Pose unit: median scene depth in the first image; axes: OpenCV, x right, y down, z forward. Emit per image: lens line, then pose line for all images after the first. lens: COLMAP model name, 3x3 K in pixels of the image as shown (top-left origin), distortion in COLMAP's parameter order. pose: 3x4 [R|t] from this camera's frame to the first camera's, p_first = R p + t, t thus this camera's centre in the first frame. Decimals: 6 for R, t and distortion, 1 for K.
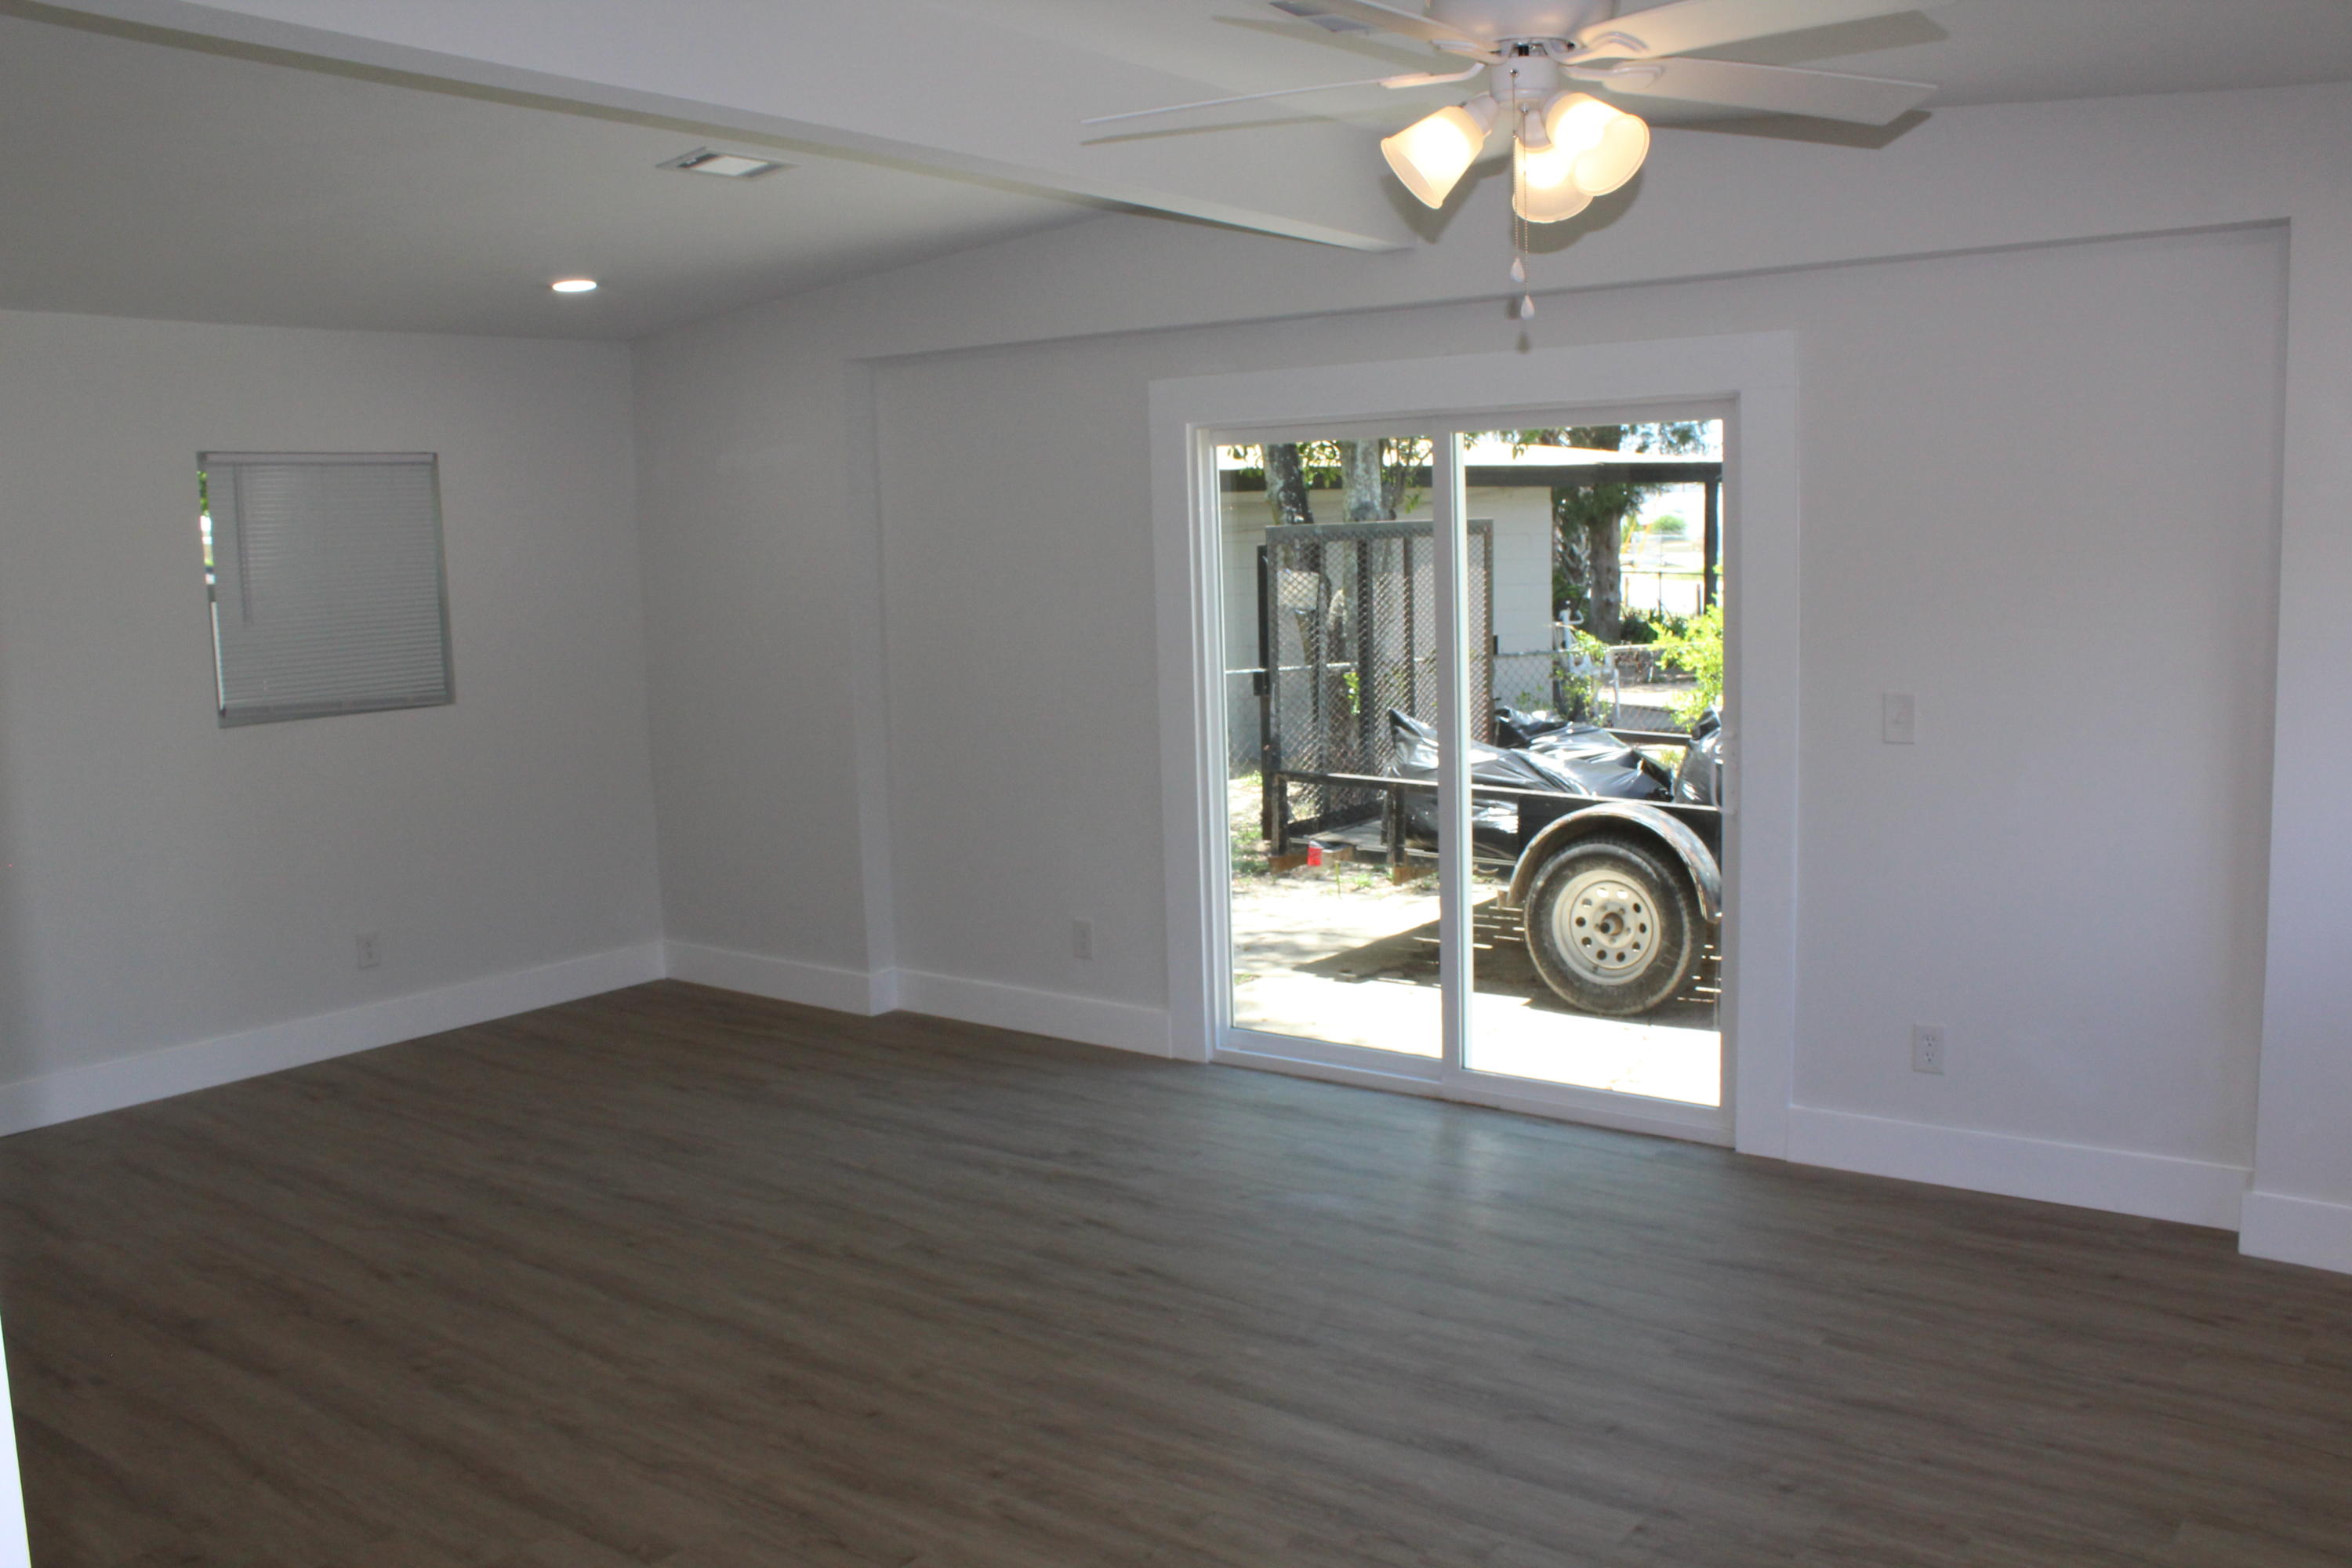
lens RADIAL K [[1973.8, 0, 1173.7], [0, 1973.8, 784.3], [0, 0, 1]] dist [-0.164438, 0.140855]
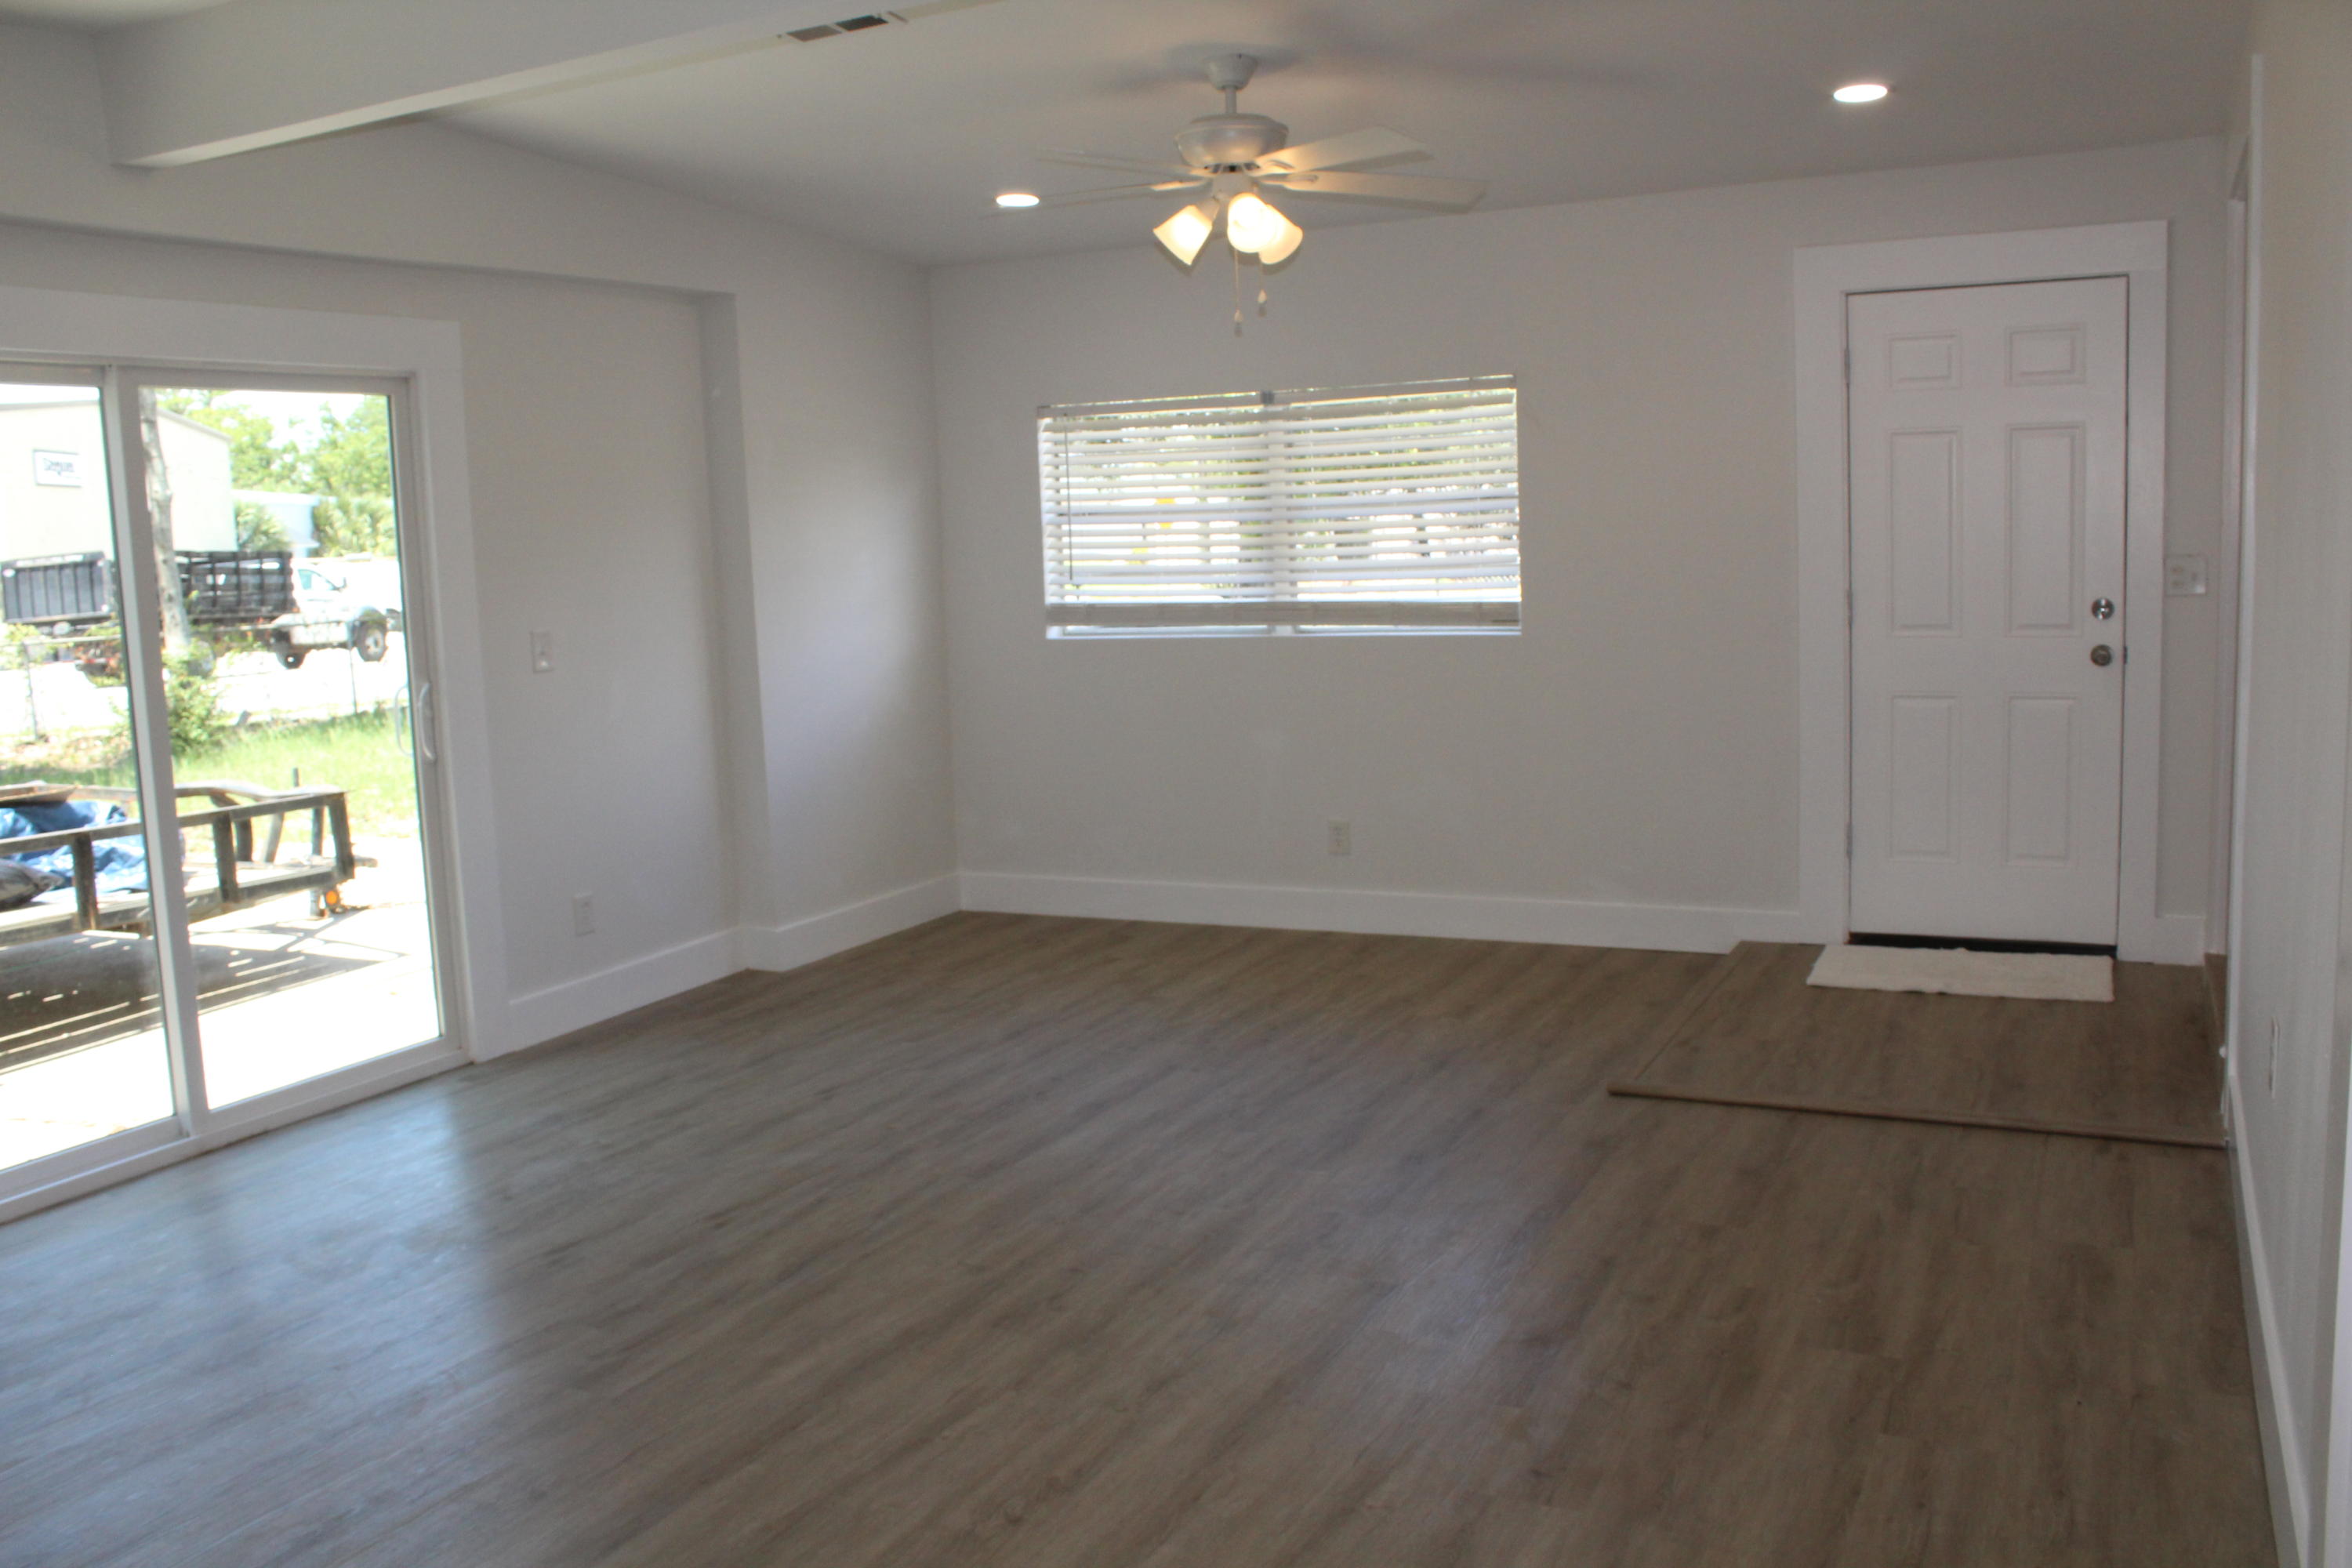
lens RADIAL K [[1973.8, 0, 1174.1], [0, 1973.8, 783.1], [0, 0, 1]] dist [-0.164438, 0.140855]
pose [[-0.175677, -0.099974, 0.979358, -1.079490], [0.171334, 0.976542, 0.130421, -0.051078], [-0.969424, 0.190709, -0.154427, 0.987728]]
